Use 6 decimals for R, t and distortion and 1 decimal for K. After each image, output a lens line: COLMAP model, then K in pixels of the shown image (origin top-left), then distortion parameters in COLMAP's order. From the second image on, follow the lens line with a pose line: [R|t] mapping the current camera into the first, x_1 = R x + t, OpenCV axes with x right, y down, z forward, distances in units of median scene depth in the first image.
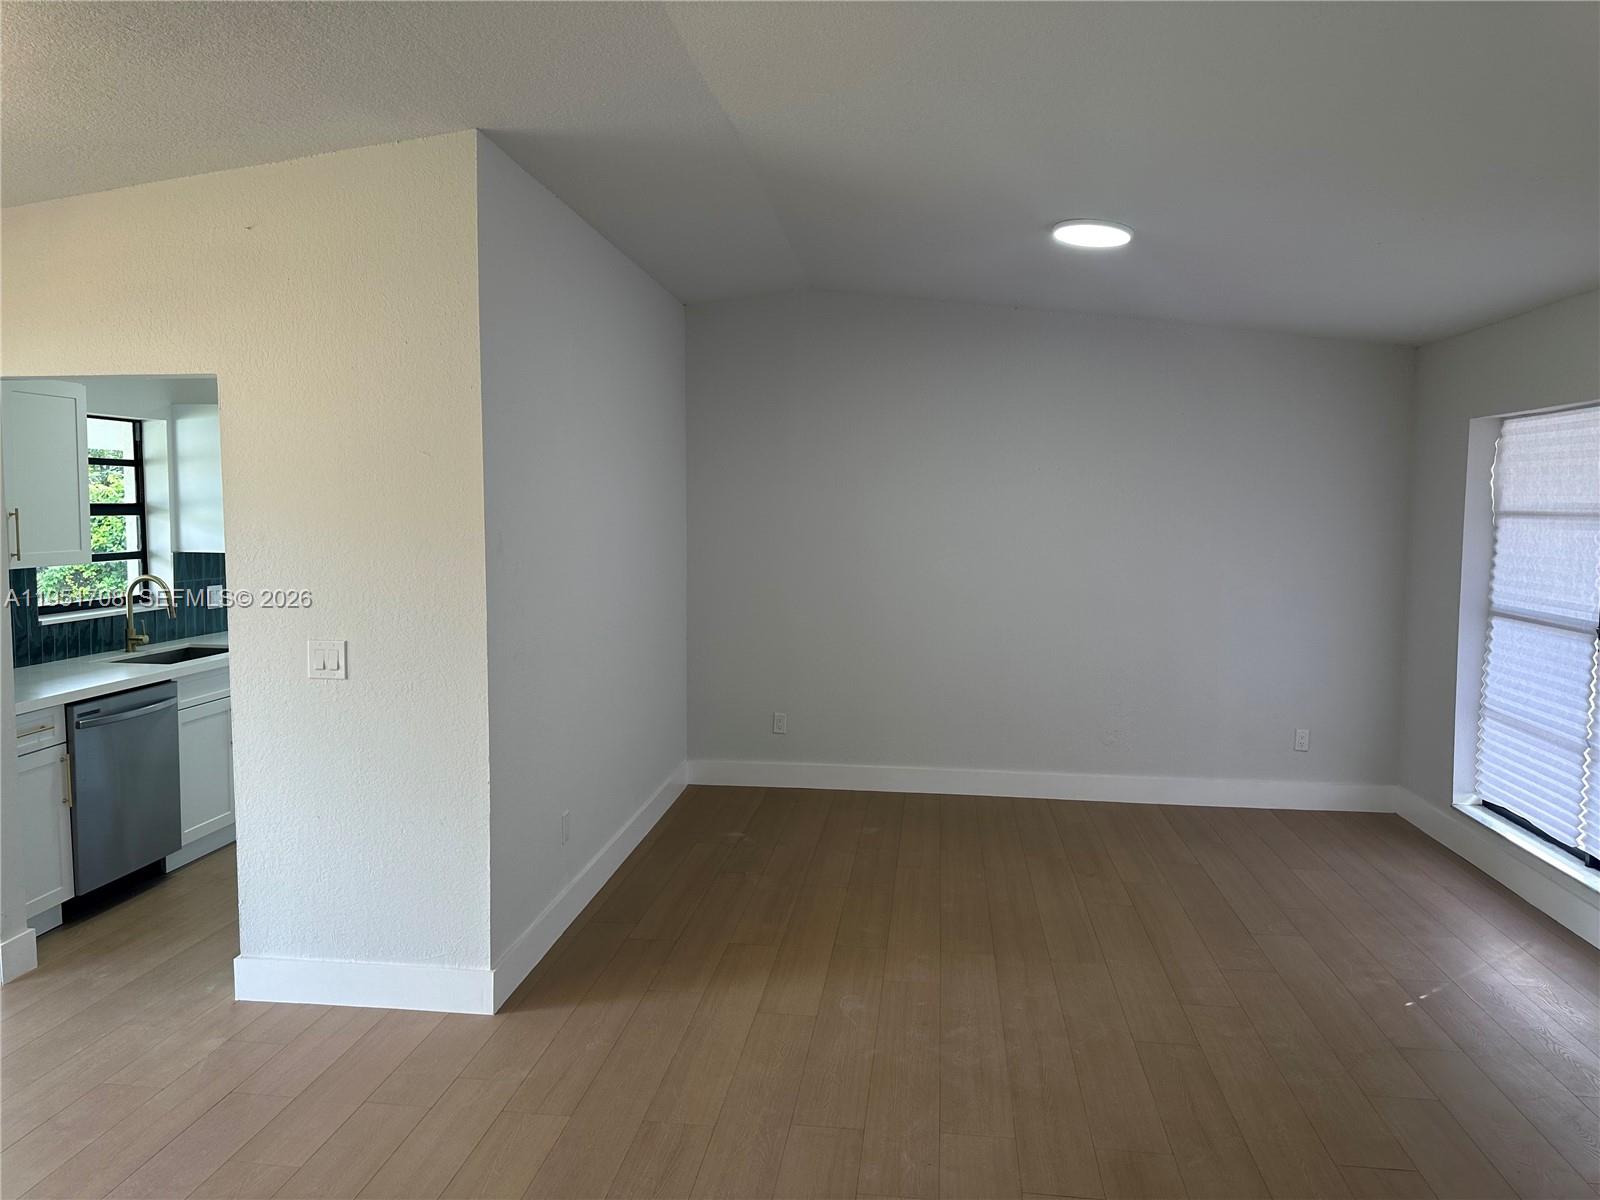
lens RADIAL K [[1146.1, 0, 804.2], [0, 1146.1, 601.2], [0, 0, 1]] dist [0.069024, -0.094041]
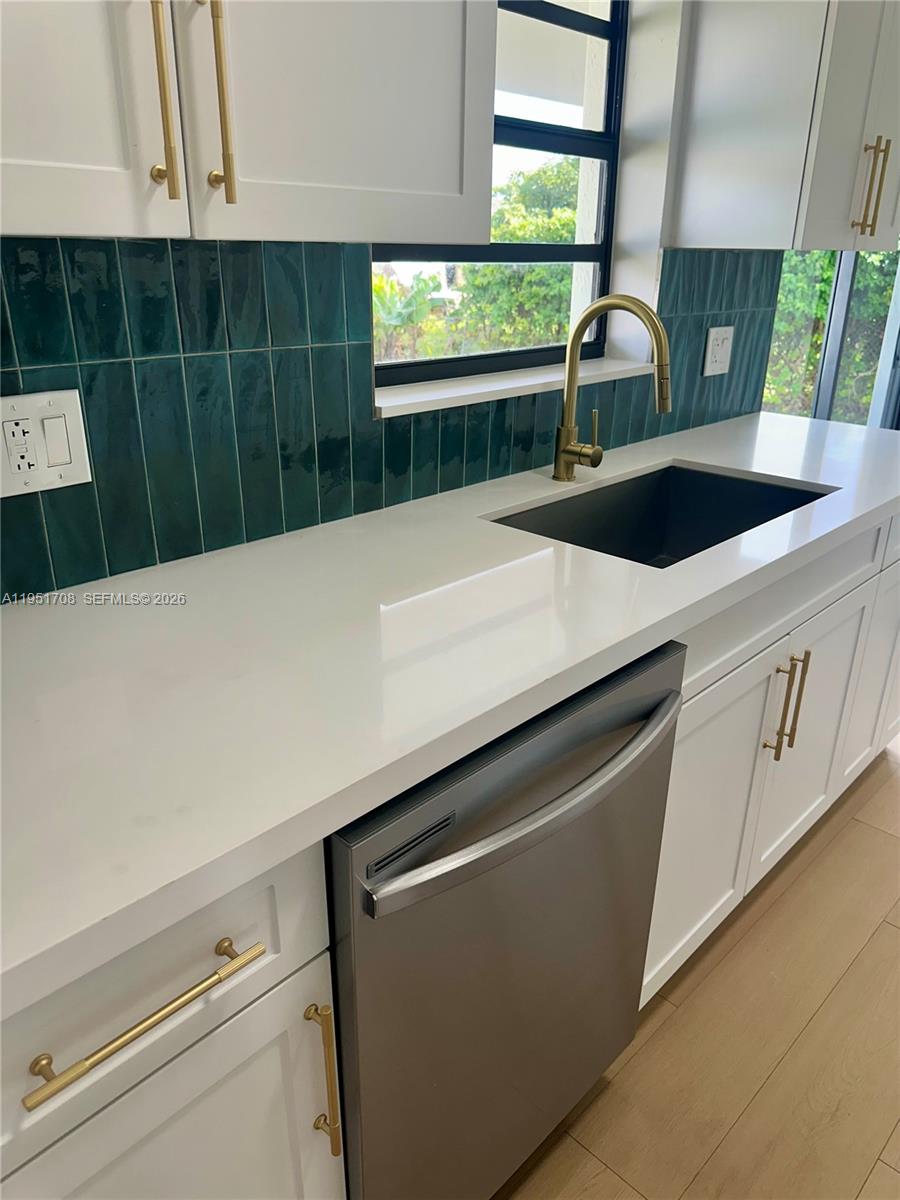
lens RADIAL K [[859.6, 0, 456.7], [0, 859.6, 598.3], [0, 0, 1]] dist [0.069024, -0.094041]
pose [[0.804741, 0.225587, -0.549093, -0.392213], [-0.059602, 0.951011, 0.303357, -0.009452], [0.590627, -0.211397, 0.778763, 0.659499]]
